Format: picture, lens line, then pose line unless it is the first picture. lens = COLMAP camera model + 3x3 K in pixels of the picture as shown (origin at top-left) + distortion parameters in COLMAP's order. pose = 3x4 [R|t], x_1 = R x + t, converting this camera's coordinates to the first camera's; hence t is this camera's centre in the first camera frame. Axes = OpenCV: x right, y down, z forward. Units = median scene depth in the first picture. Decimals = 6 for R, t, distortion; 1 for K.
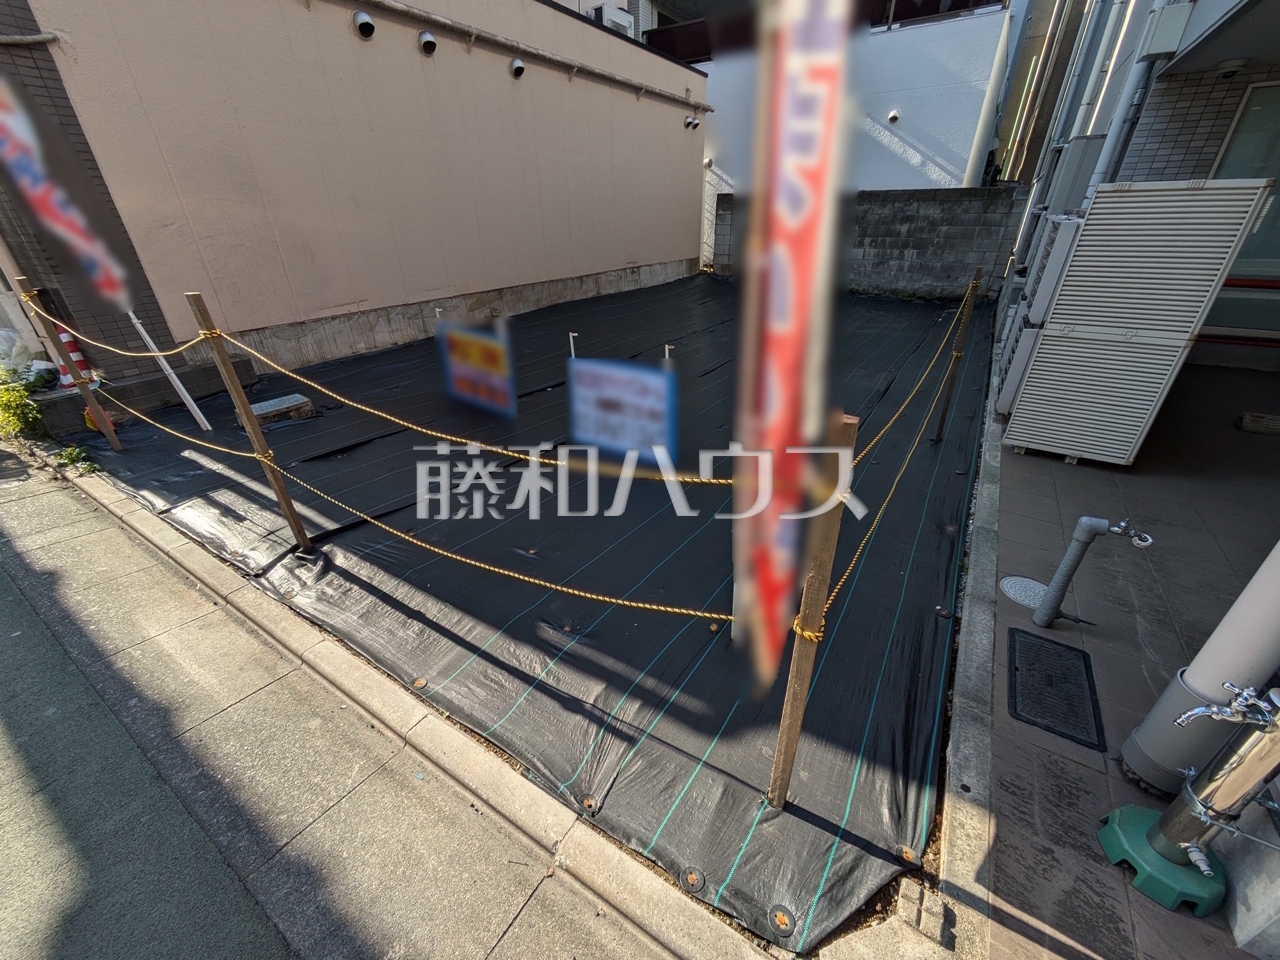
lens RADIAL K [[505.1, 0, 640.6], [0, 505.1, 476.9], [0, 0, 1]] dist [0.002898, 0.000380]
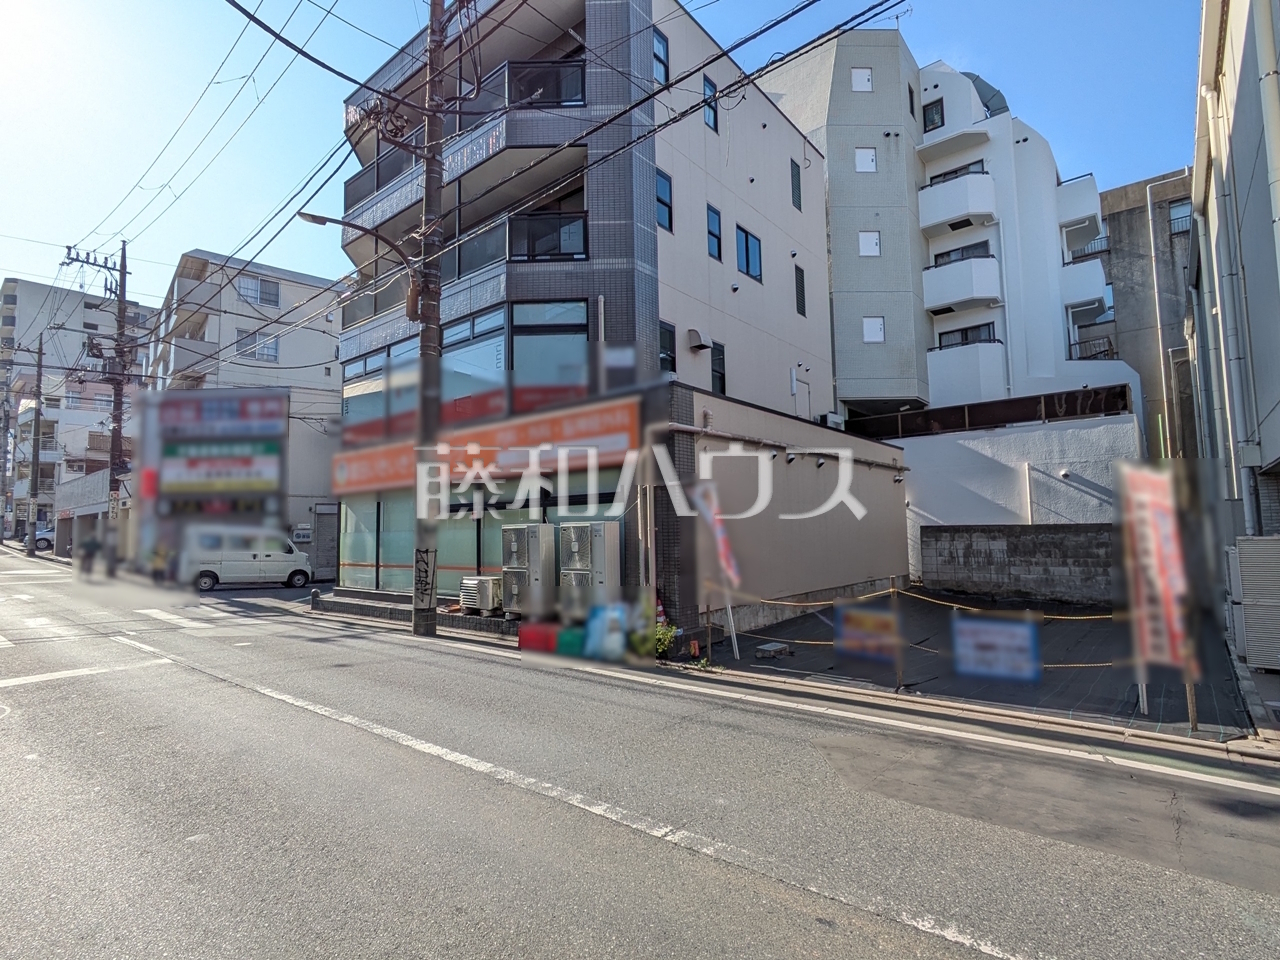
lens RADIAL K [[642.9, 0, 636.9], [0, 642.9, 482.1], [0, 0, 1]] dist [0.000399, 0.000084]
pose [[0.991016, -0.017041, -0.132650, -0.374156], [-0.056219, 0.846880, -0.528804, 0.242566], [0.121350, 0.531511, 0.838314, -0.510049]]
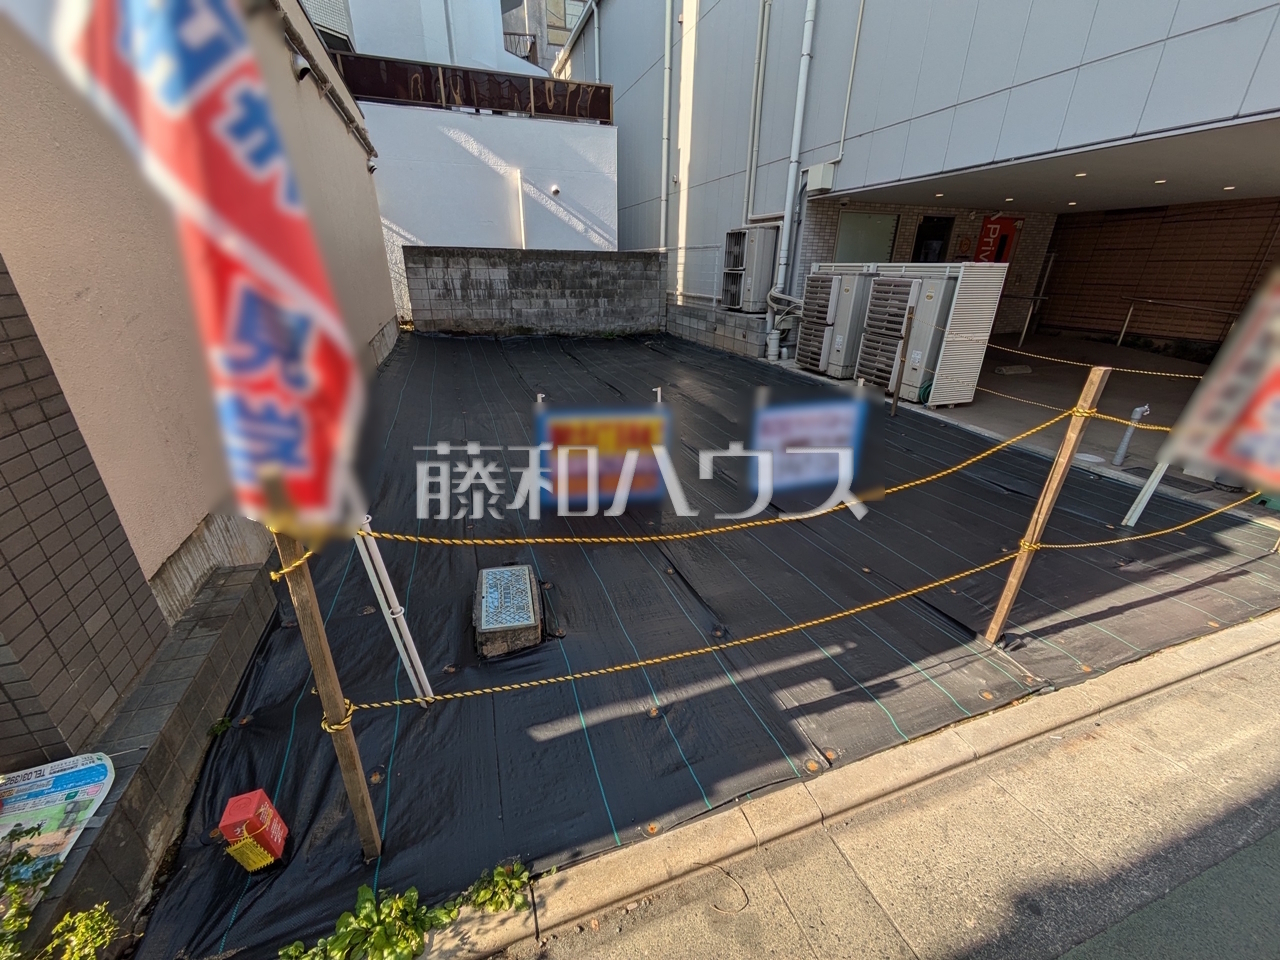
lens RADIAL K [[505.1, 0, 640.6], [0, 505.1, 476.9], [0, 0, 1]] dist [0.002898, 0.000380]
pose [[0.621715, -0.287740, 0.728475, -0.426030], [0.347871, 0.934749, 0.072326, -0.108300], [-0.701752, 0.208449, 0.681244, 0.205250]]
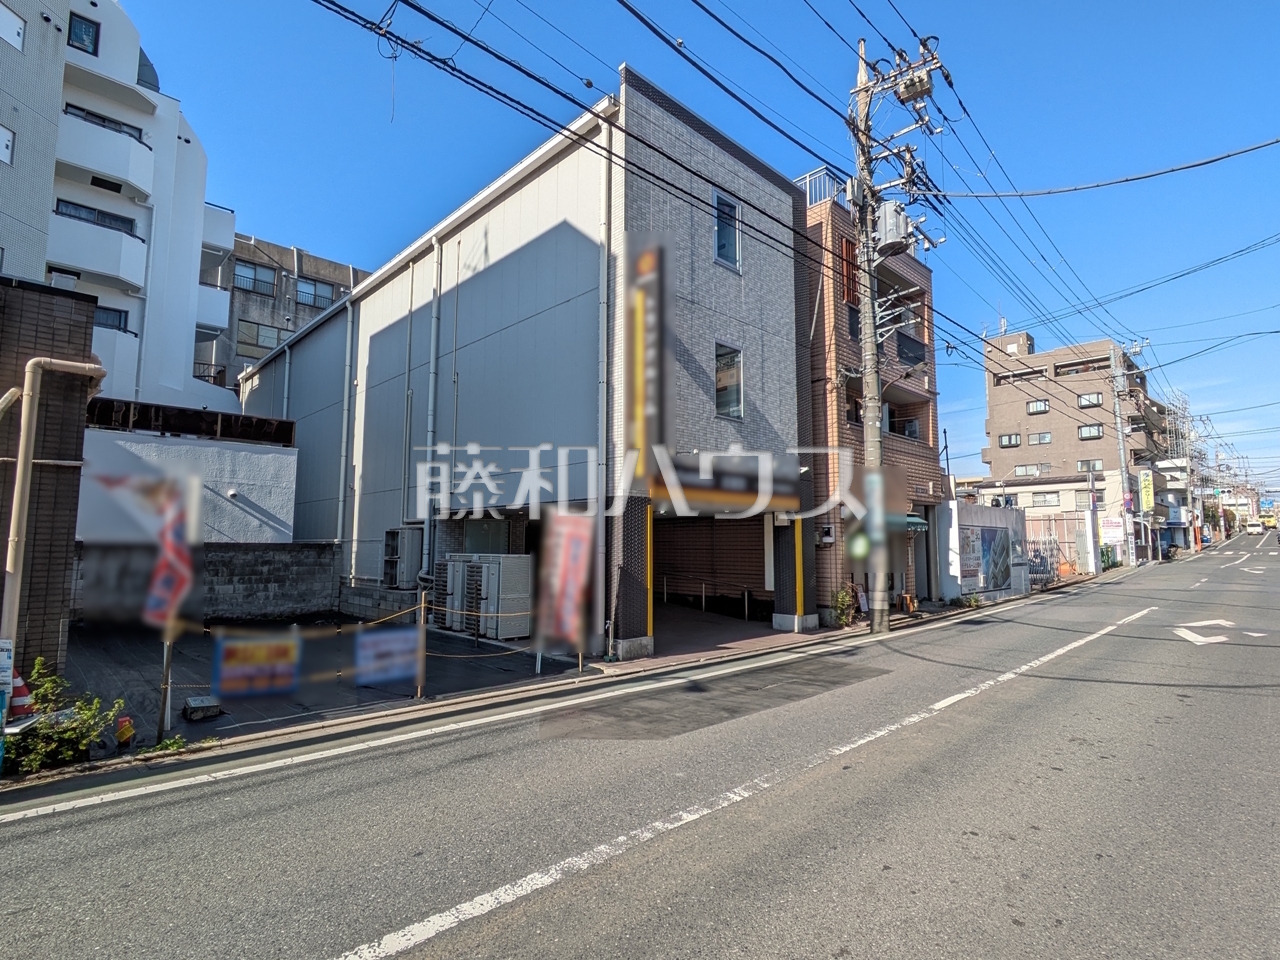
lens RADIAL K [[642.9, 0, 636.9], [0, 642.9, 482.1], [0, 0, 1]] dist [0.000399, 0.000084]
pose [[0.240511, 0.106685, 0.964766, -0.891066], [0.444843, 0.871300, -0.207246, 0.086134], [-0.862711, 0.479014, 0.162099, -0.208583]]
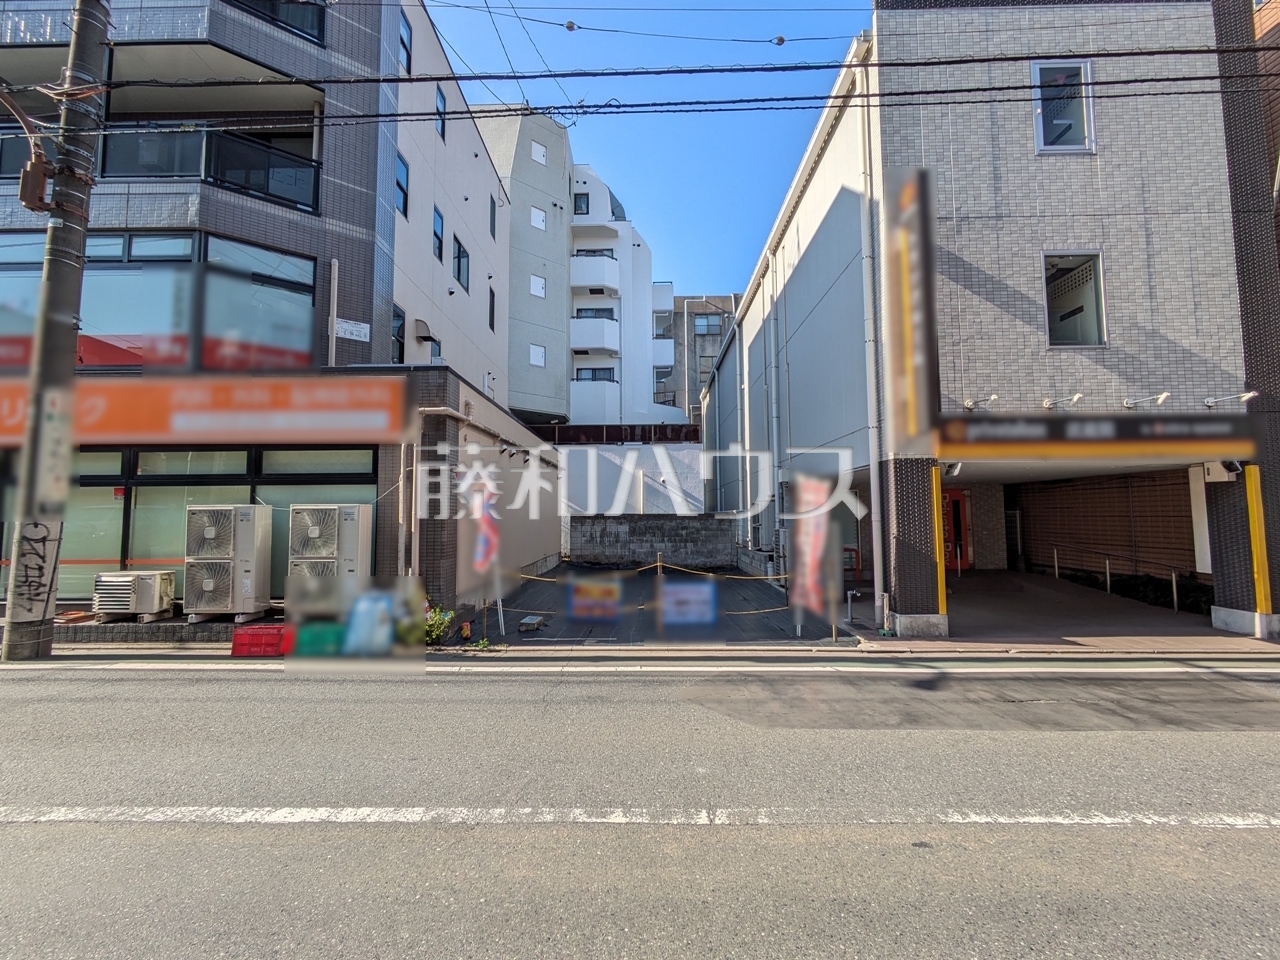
lens RADIAL K [[526.3, 0, 639.2], [0, 526.3, 478.3], [0, 0, 1]] dist [0.000365, 0.000070]
pose [[0.854966, 0.042435, 0.516946, -0.609081], [0.237957, 0.853486, -0.463614, 0.181255], [-0.460879, 0.519386, 0.719603, -0.390142]]
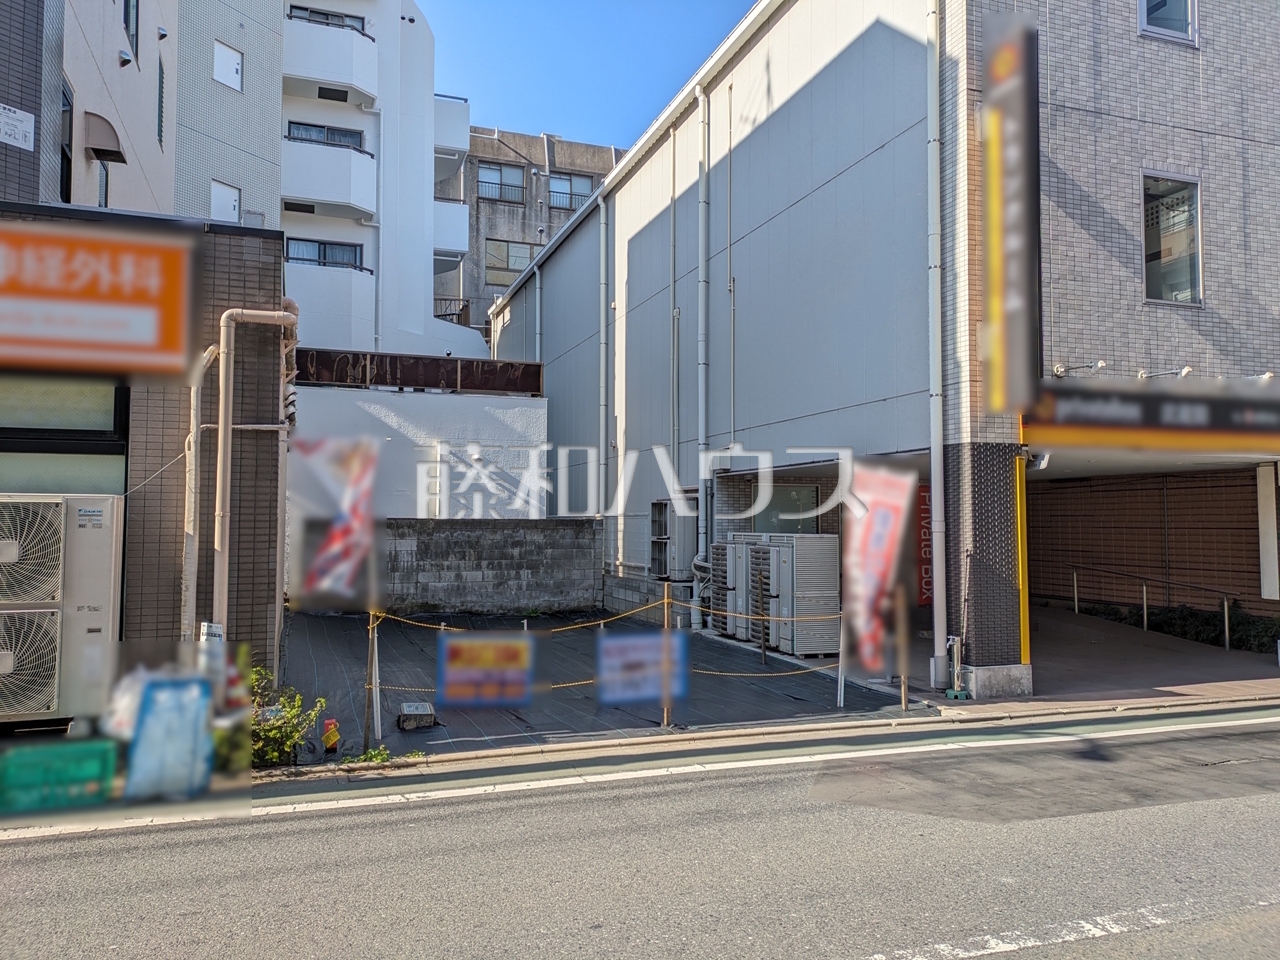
lens RADIAL K [[936.7, 0, 645.7], [0, 936.7, 468.9], [0, 0, 1]] dist [0.077822, -0.072902]
pose [[0.610922, 0.056271, 0.789689, -0.863282], [0.360493, 0.868291, -0.340757, 0.115719], [-0.704854, 0.492853, 0.510173, -0.258859]]
